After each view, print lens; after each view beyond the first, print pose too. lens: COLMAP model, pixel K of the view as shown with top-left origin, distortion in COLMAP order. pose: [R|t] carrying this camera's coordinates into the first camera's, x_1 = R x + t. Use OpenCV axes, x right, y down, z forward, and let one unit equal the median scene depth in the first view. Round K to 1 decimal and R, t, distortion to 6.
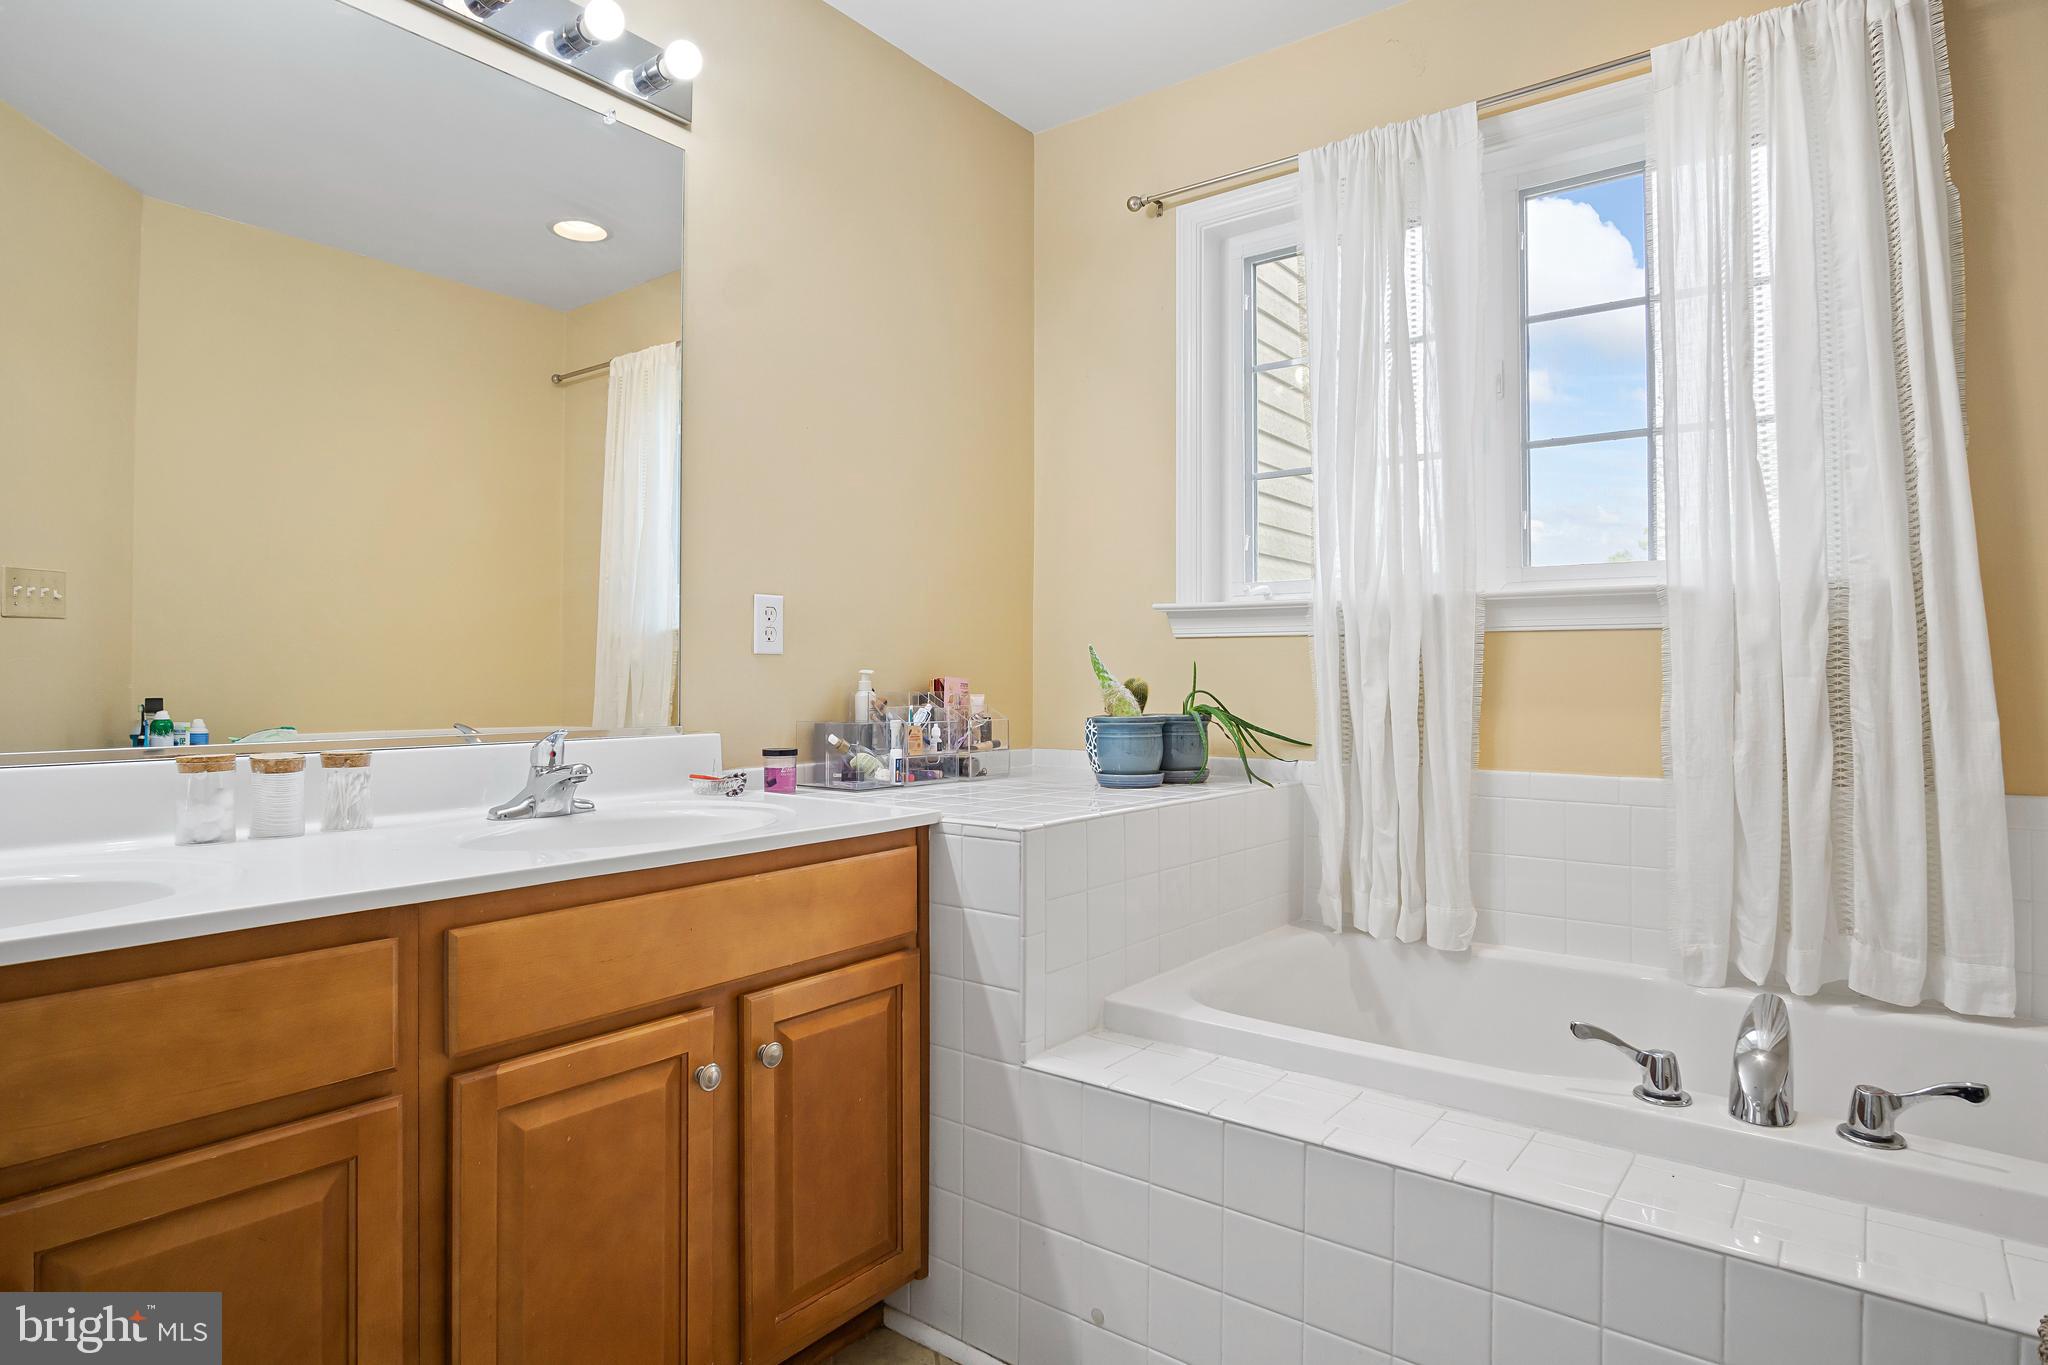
lens RADIAL K [[1132.9, 0, 1019.3], [0, 1132.9, 658.8], [0, 0, 1]] dist [-0.005274, -0.001658]
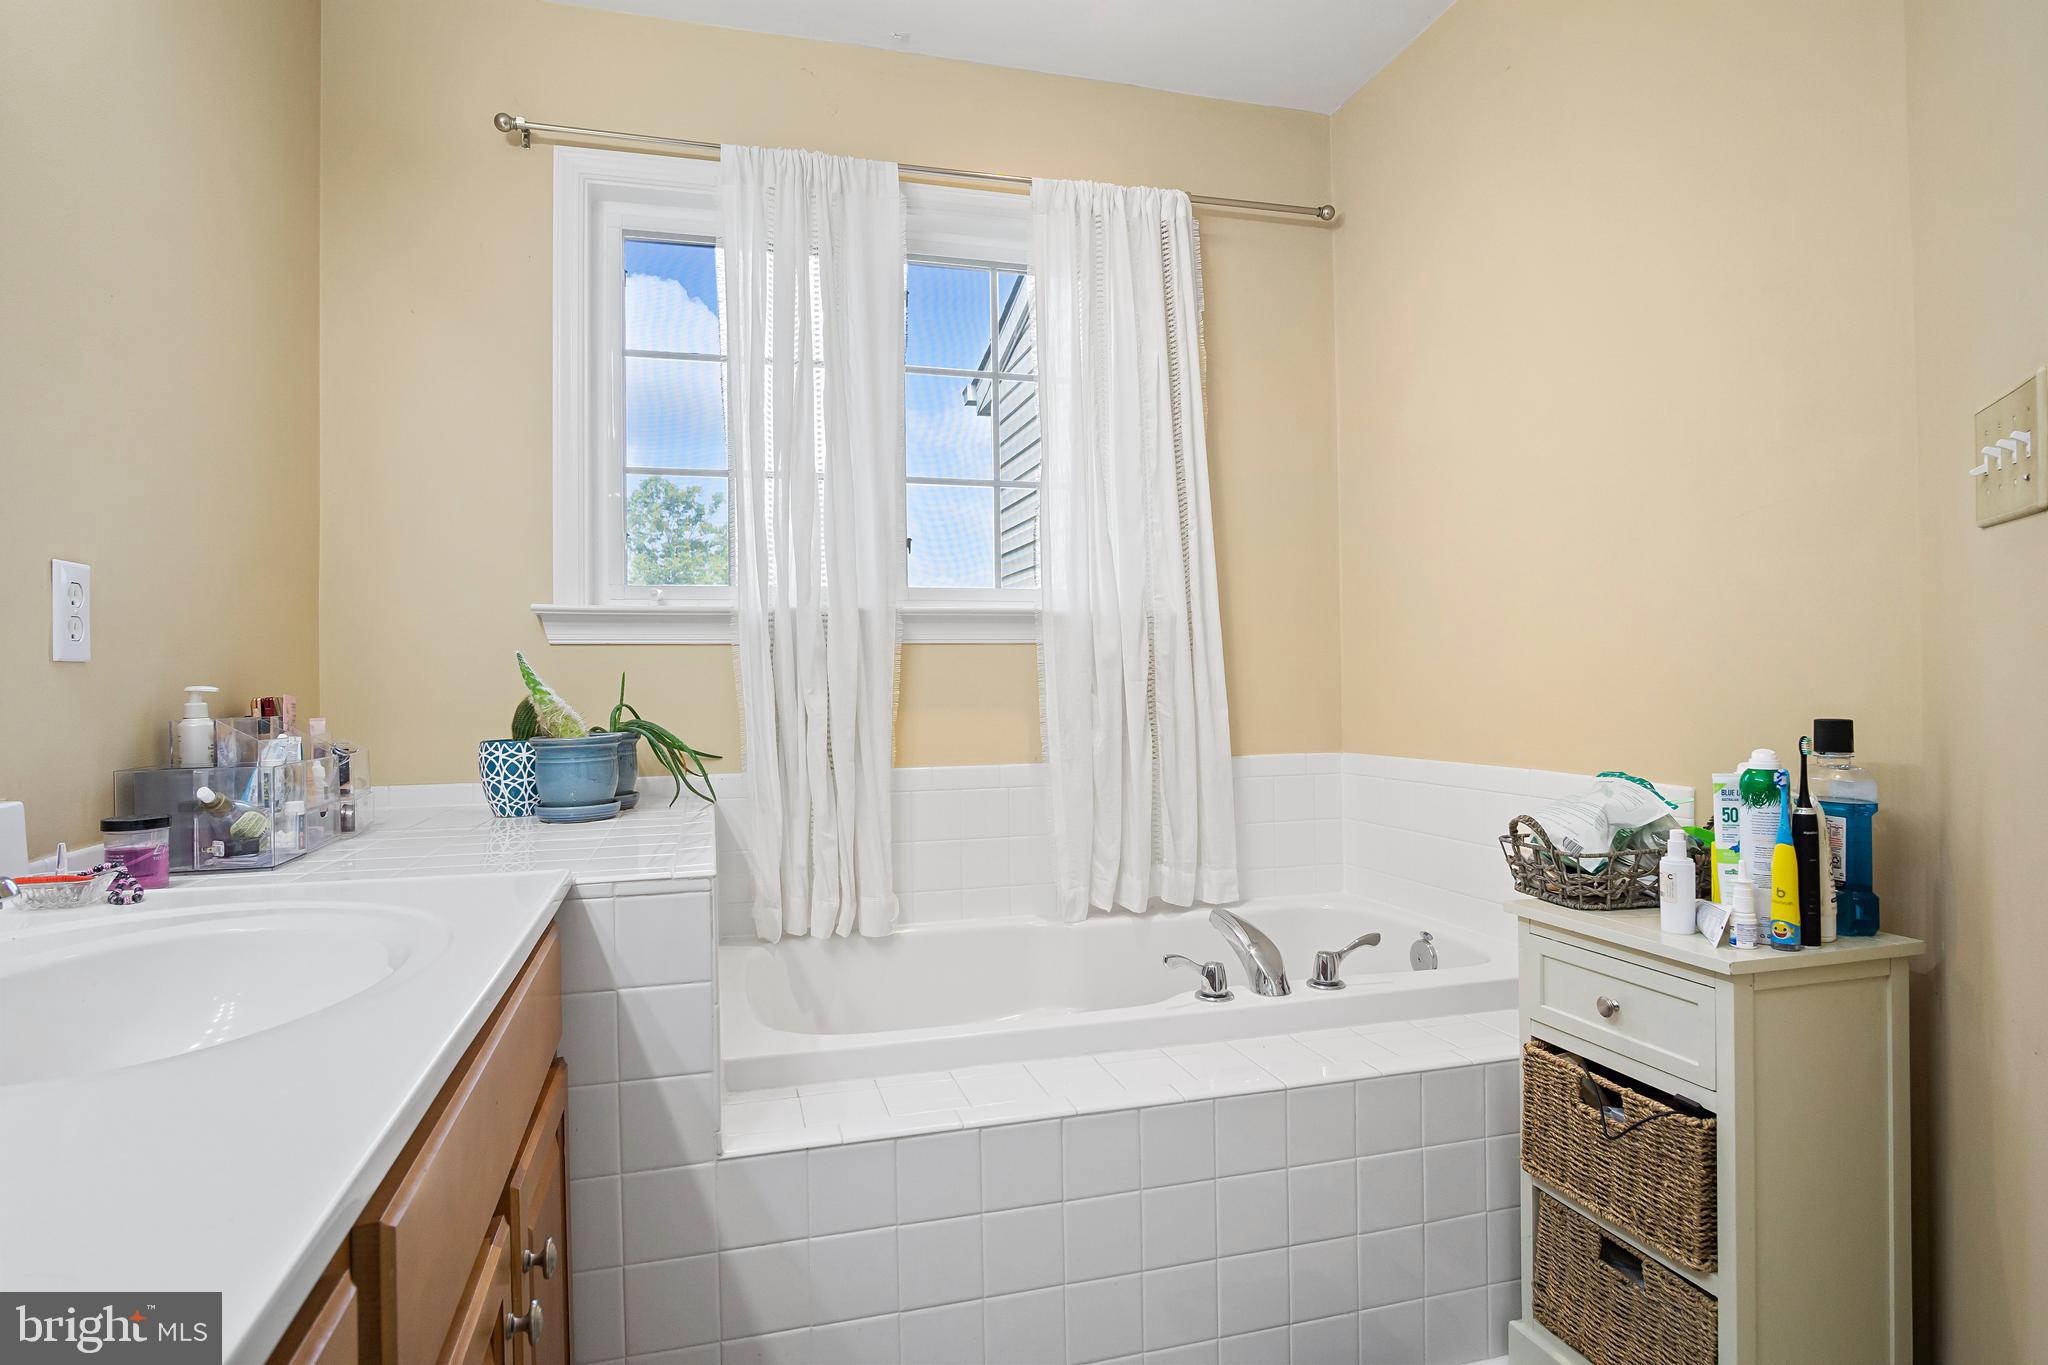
lens RADIAL K [[1096.3, 0, 1016.2], [0, 1096.3, 683.0], [0, 0, 1]] dist [-0.026310, 0.001560]
pose [[0.597417, -0.010662, 0.801860, -0.392037], [0.002750, 0.999933, 0.011247, 0.002576], [-0.801926, -0.004513, 0.597406, 0.275281]]
